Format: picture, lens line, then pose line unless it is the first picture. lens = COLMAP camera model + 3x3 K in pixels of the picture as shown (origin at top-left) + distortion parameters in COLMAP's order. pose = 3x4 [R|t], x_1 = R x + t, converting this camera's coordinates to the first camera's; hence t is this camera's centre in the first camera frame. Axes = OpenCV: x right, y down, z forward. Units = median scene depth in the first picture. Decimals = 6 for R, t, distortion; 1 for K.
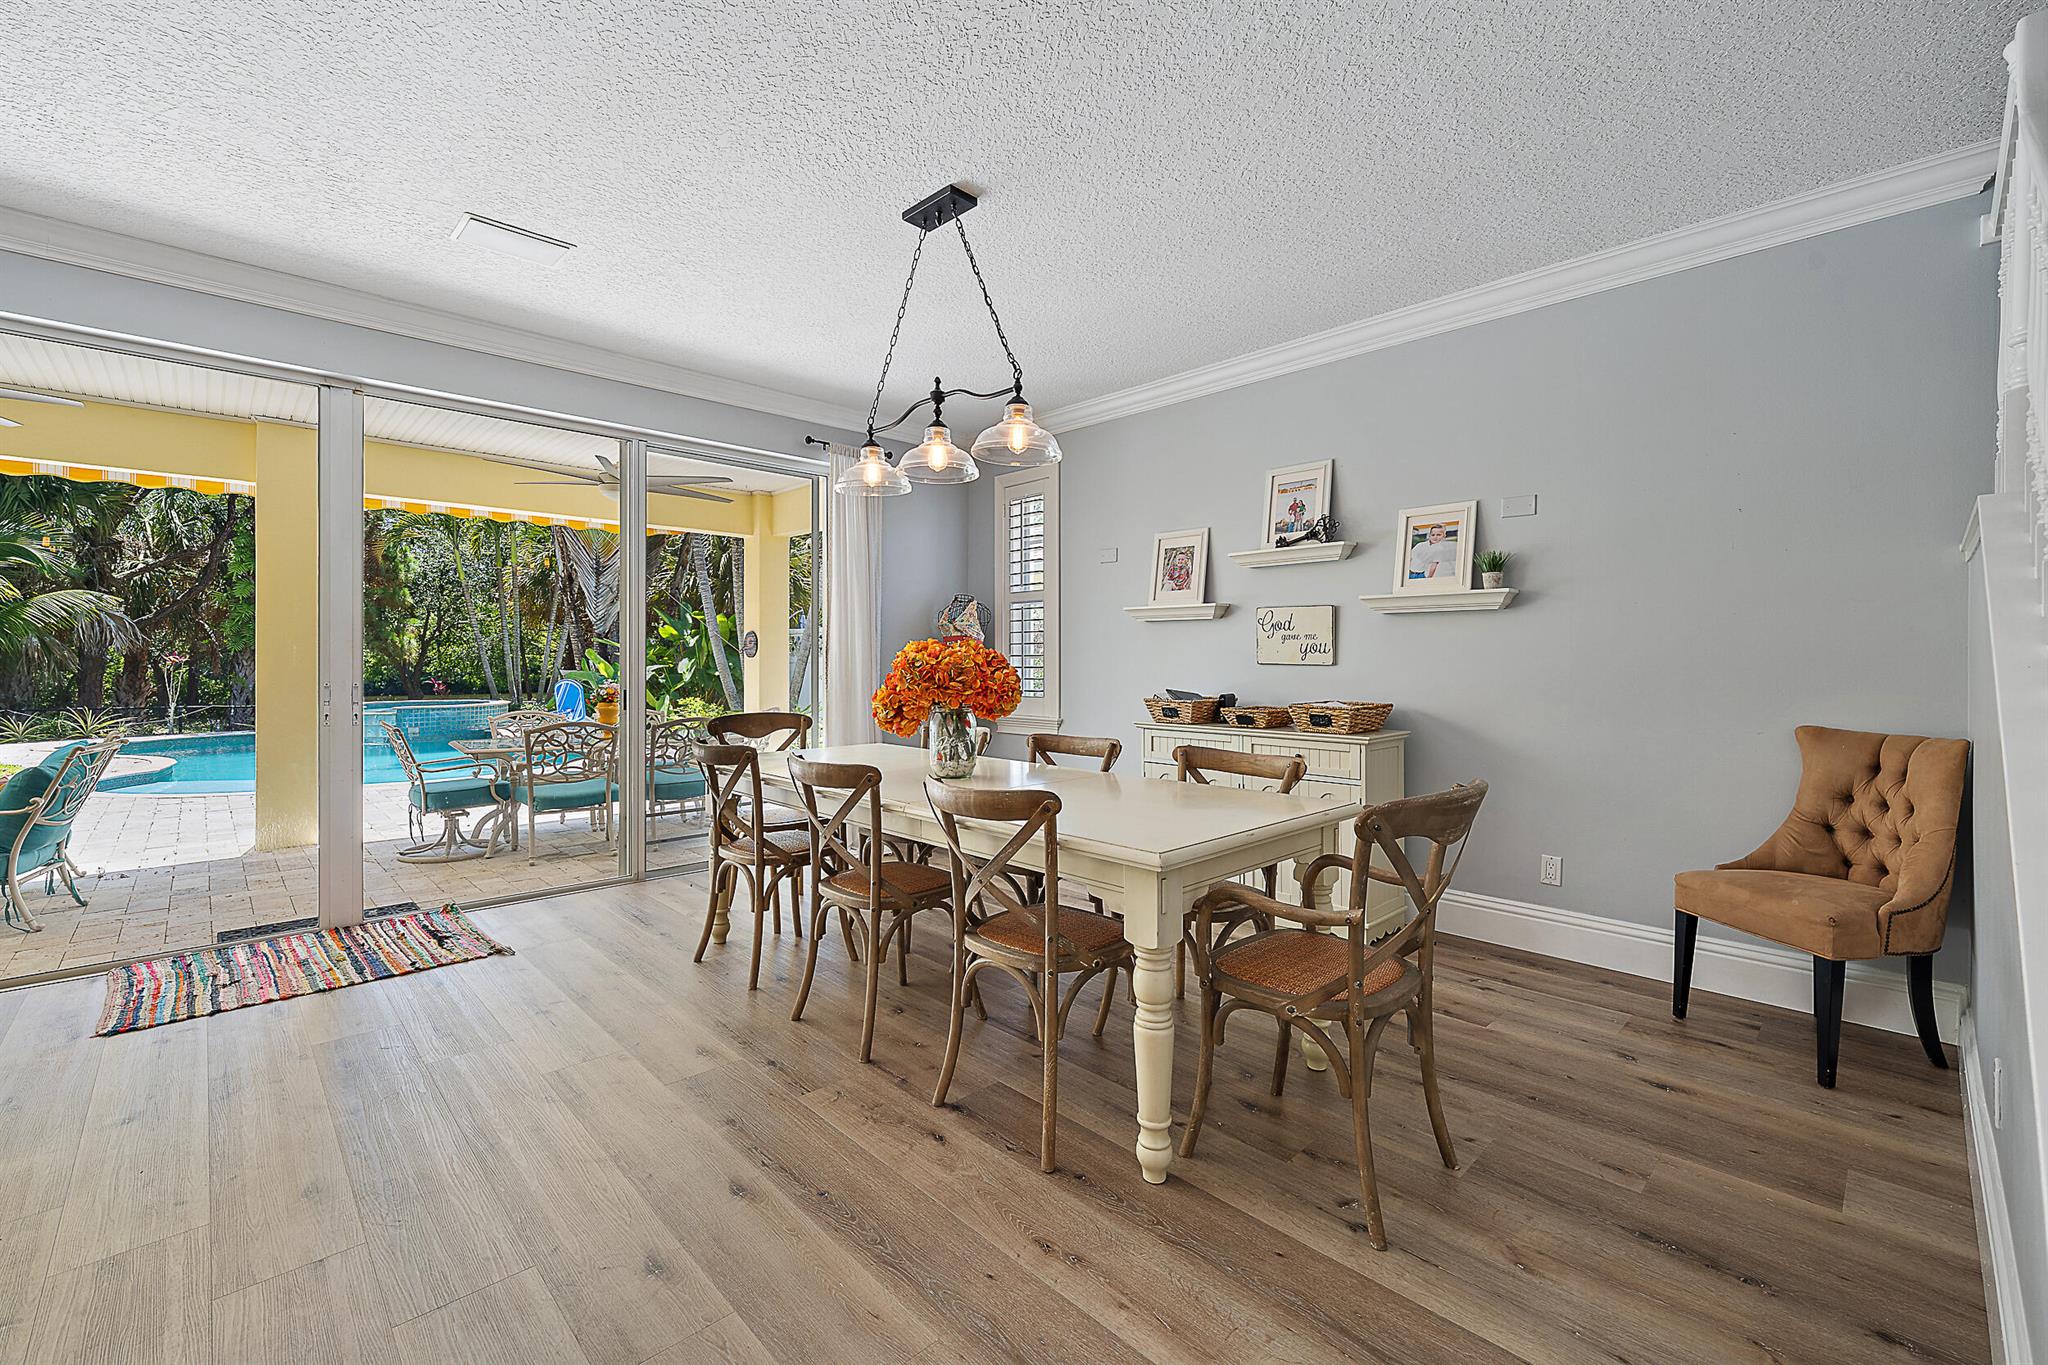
lens RADIAL K [[862.2, 0, 1014.5], [0, 862.2, 662.8], [0, 0, 1]] dist [0.001443, 0.000140]
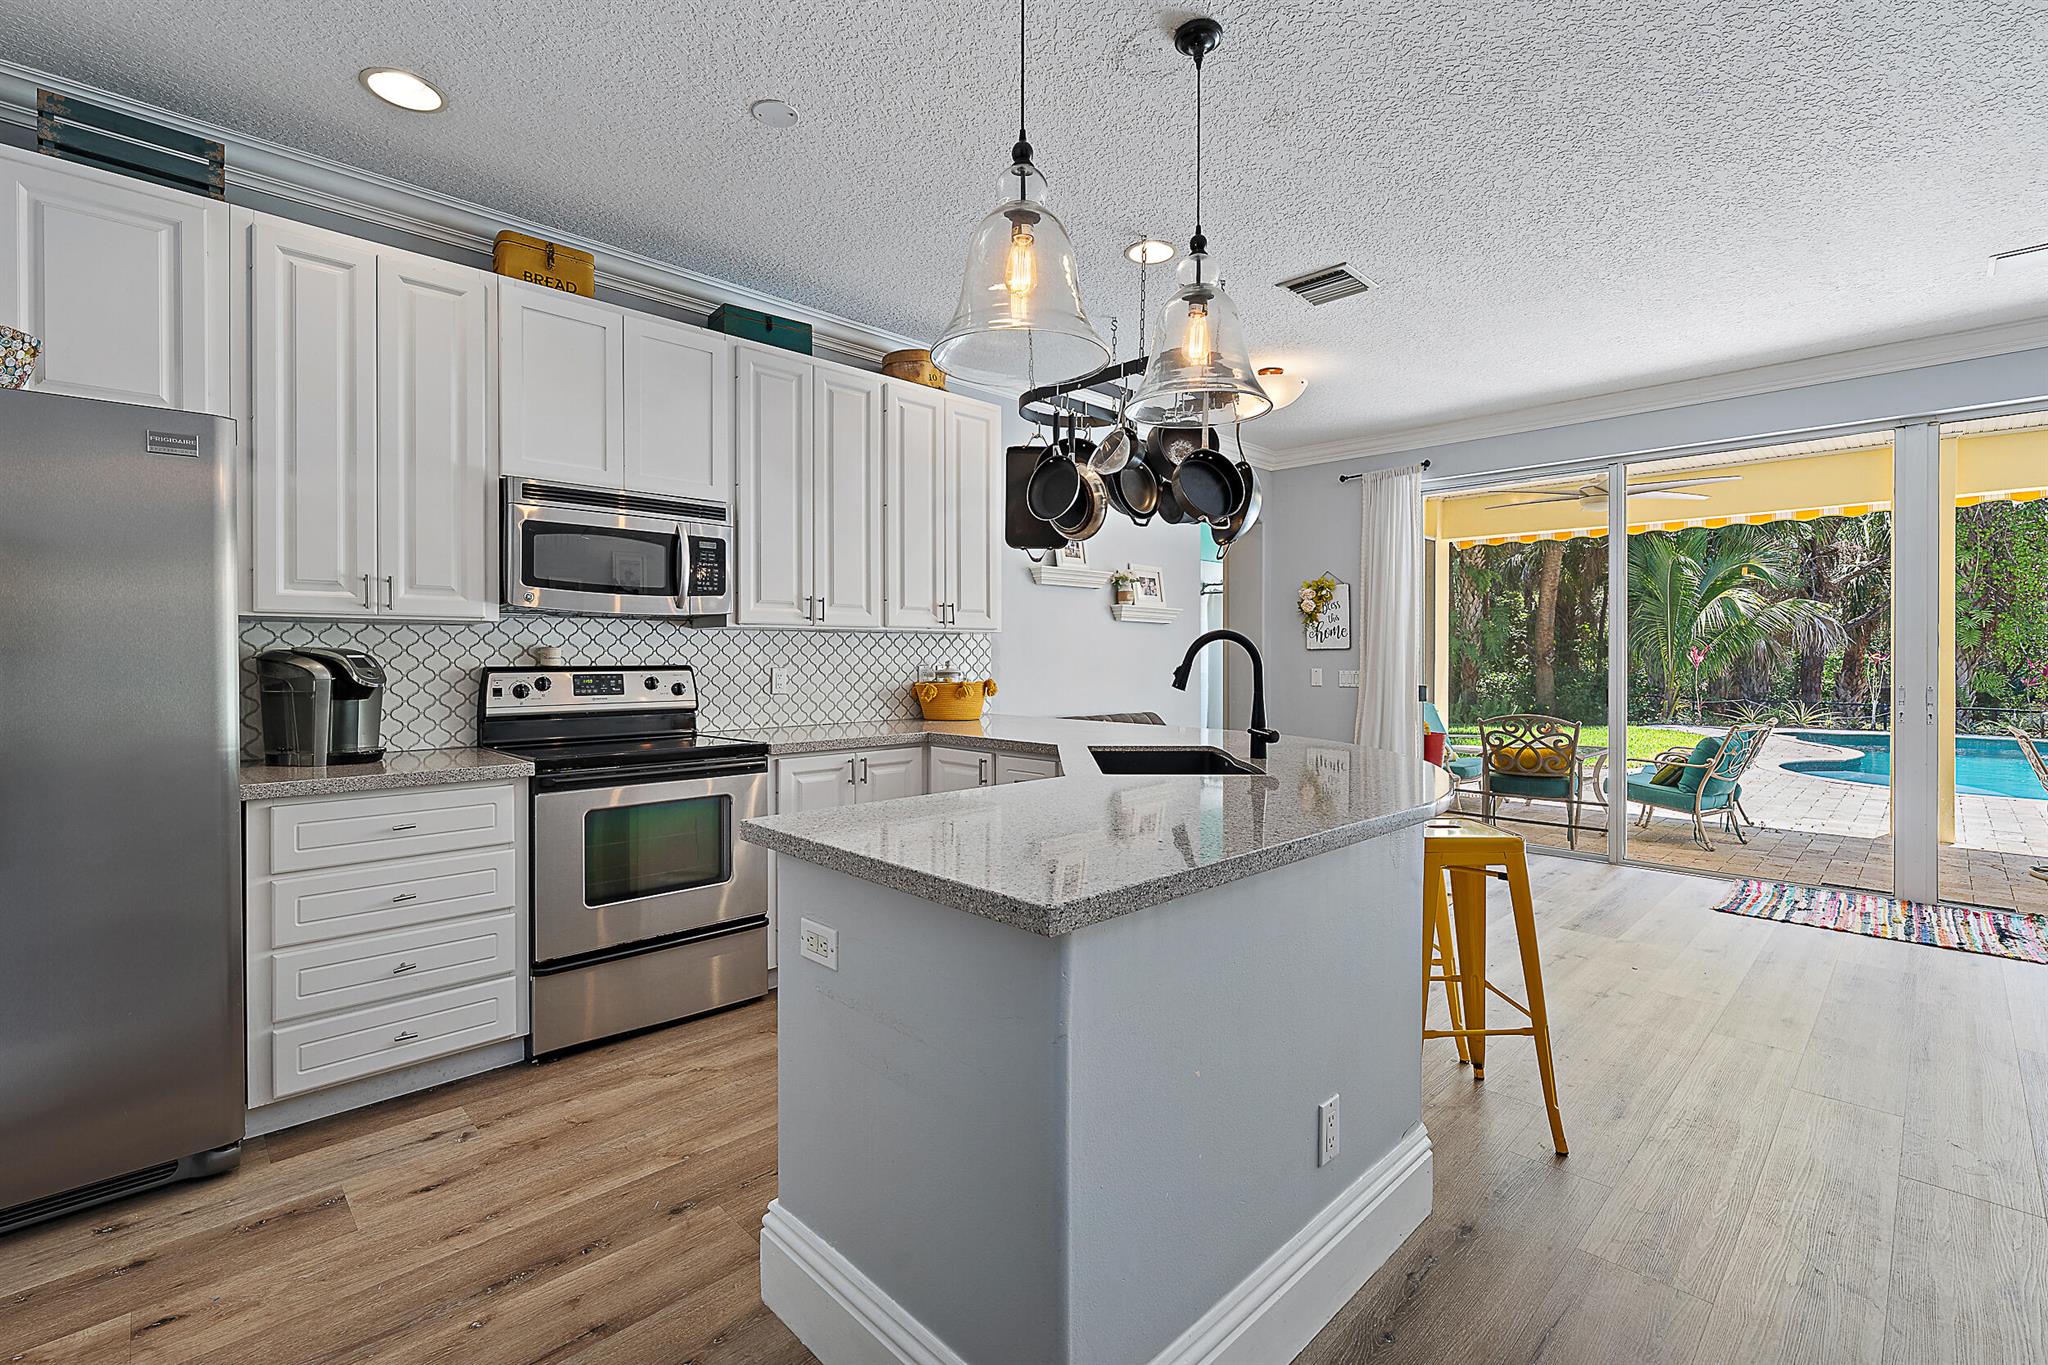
lens RADIAL K [[896.2, 0, 1027.0], [0, 896.2, 656.9], [0, 0, 1]] dist [0.001892, -0.001117]
pose [[0.017520, -0.000157, -0.999846, 0.336887], [-0.003562, 0.999994, -0.000219, -0.009321], [0.999840, 0.003565, 0.017520, -0.165941]]
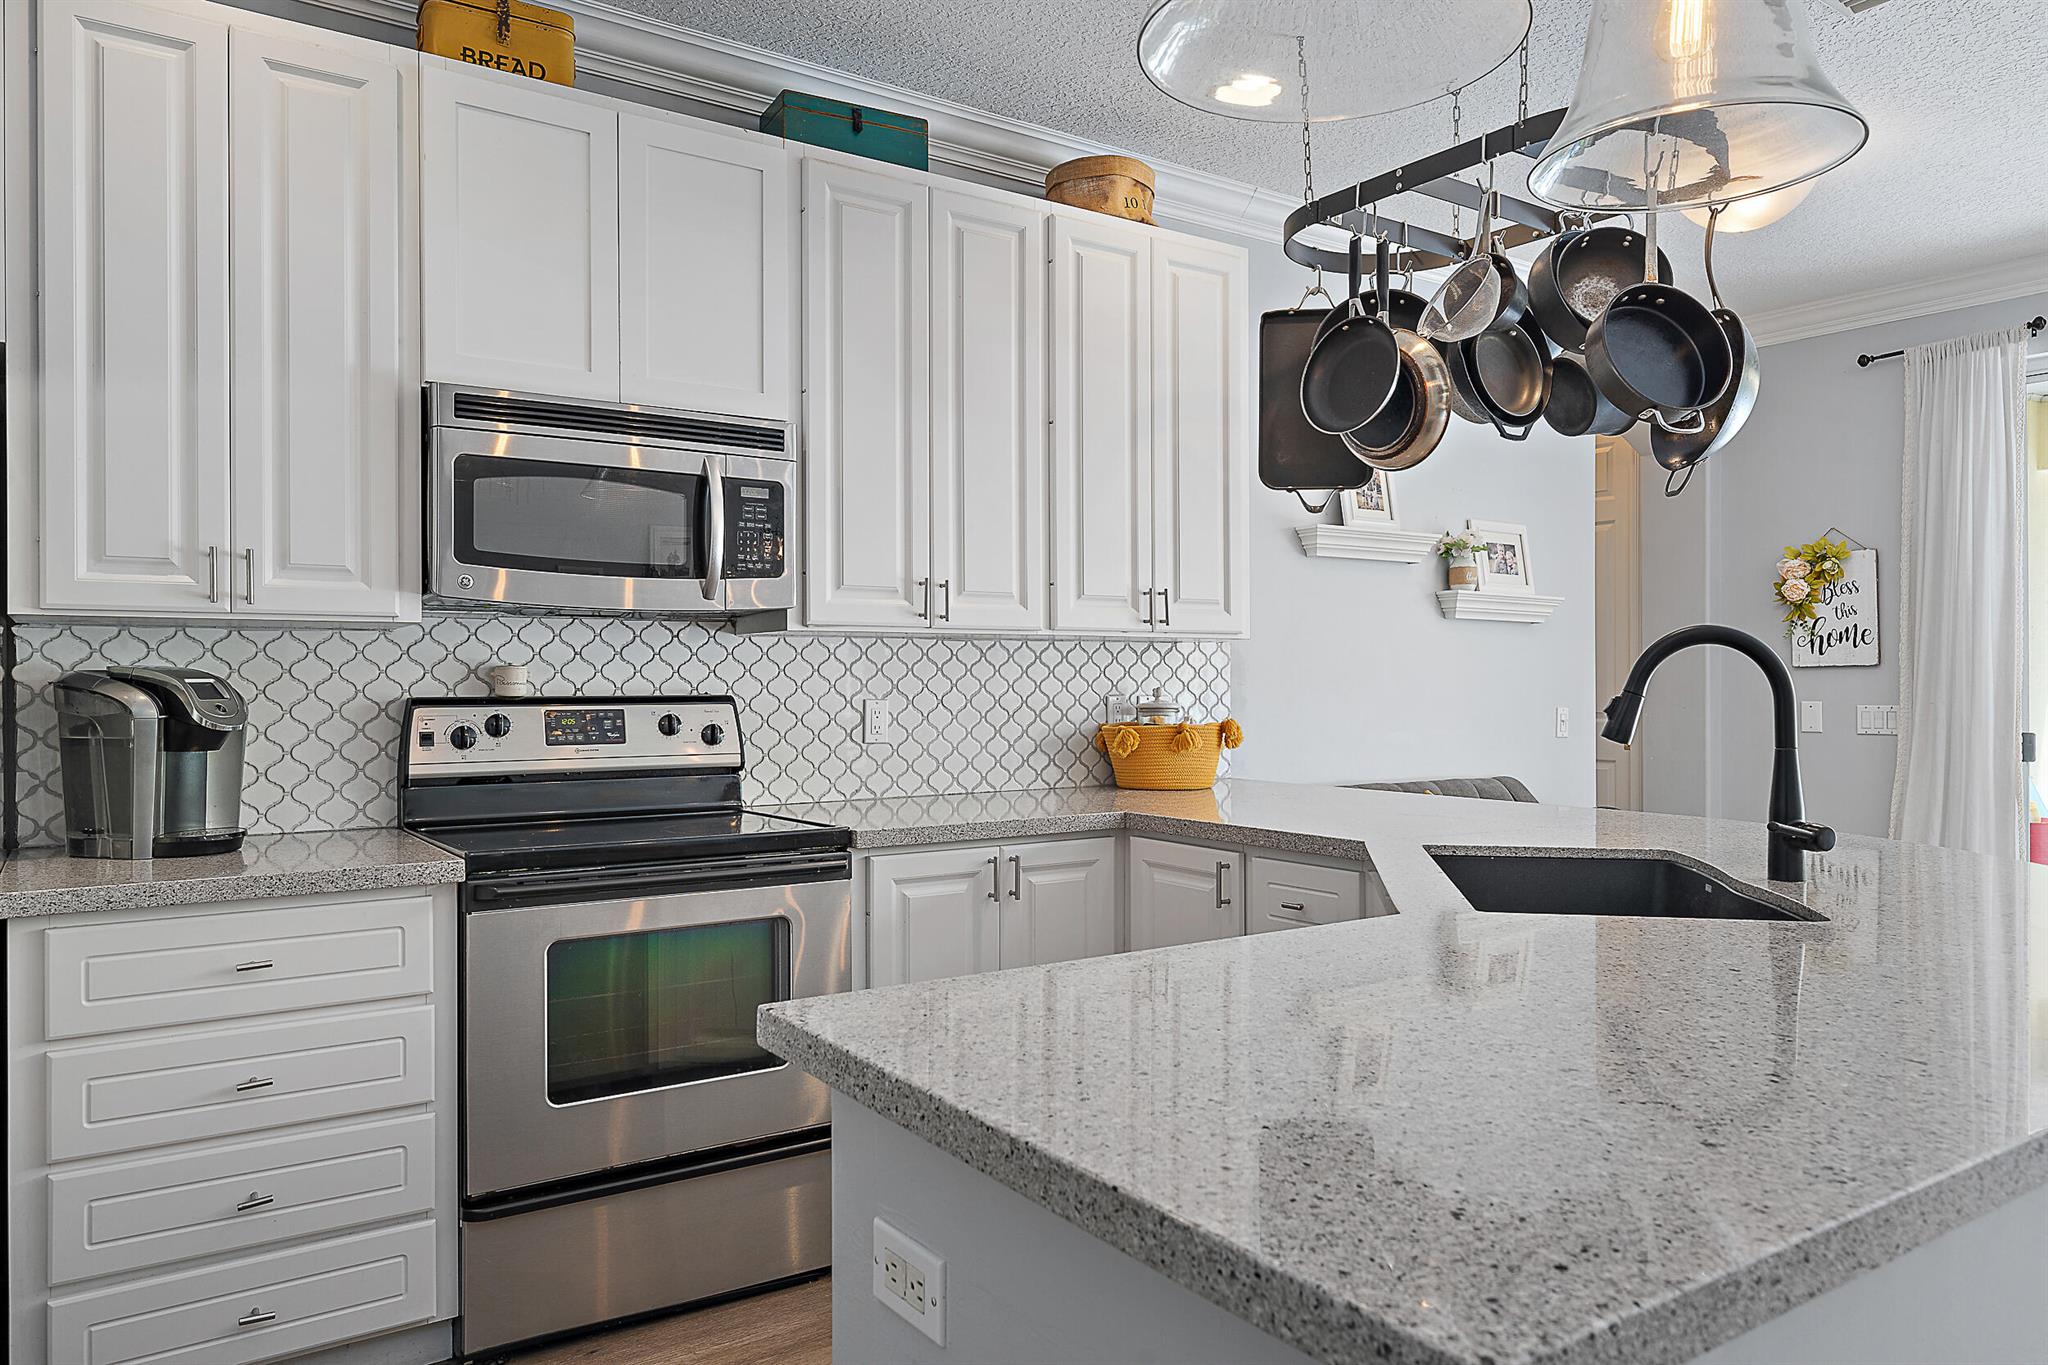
lens RADIAL K [[1364.0, 0, 1030.0], [0, 1364.0, 680.5], [0, 0, 1]] dist [0.004870, -0.004872]
pose [[-0.156818, -0.002073, -0.987625, 0.222684], [-0.001802, 0.999997, -0.001813, -0.007790], [0.987626, 0.001495, -0.156821, -0.179939]]
